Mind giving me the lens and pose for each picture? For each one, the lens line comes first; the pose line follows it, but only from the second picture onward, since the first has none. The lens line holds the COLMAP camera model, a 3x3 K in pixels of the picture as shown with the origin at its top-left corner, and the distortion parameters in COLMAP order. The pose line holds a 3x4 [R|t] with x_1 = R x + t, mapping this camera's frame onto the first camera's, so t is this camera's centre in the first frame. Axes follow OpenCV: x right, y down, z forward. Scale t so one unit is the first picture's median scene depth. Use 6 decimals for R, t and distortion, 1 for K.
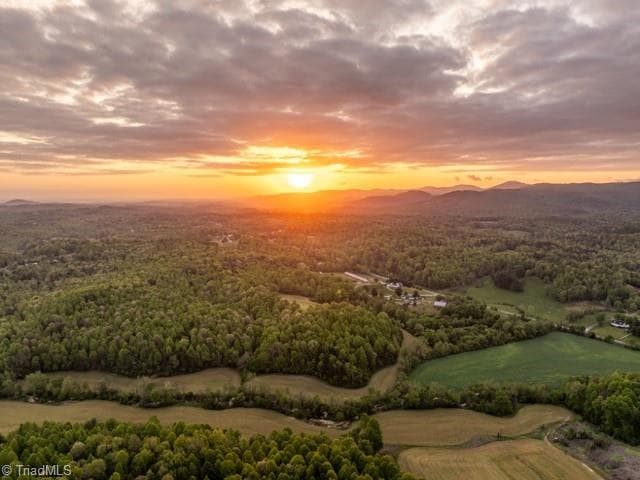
lens RADIAL K [[468.5, 0, 322.0], [0, 468.5, 240.6], [0, 0, 1]] dist [-0.048259, -0.001586]
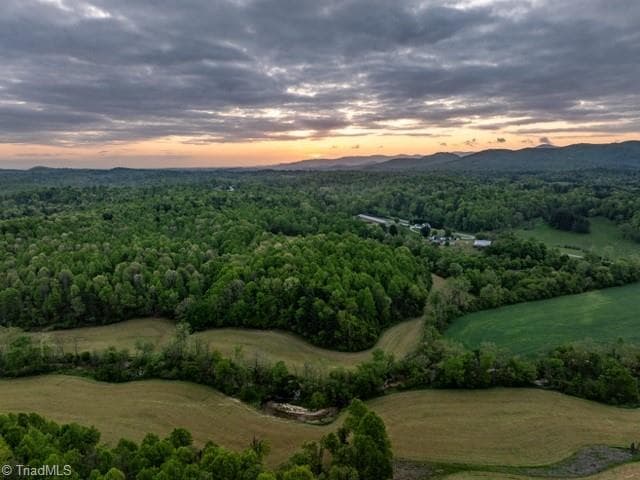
lens RADIAL K [[468.5, 0, 317.7], [0, 468.5, 238.8], [0, 0, 1]] dist [-0.048259, -0.001586]
pose [[0.998123, 0.000202, -0.061233, 0.055931], [0.003438, 0.998231, 0.059348, 0.122529], [0.061137, -0.059447, 0.996358, 0.364702]]
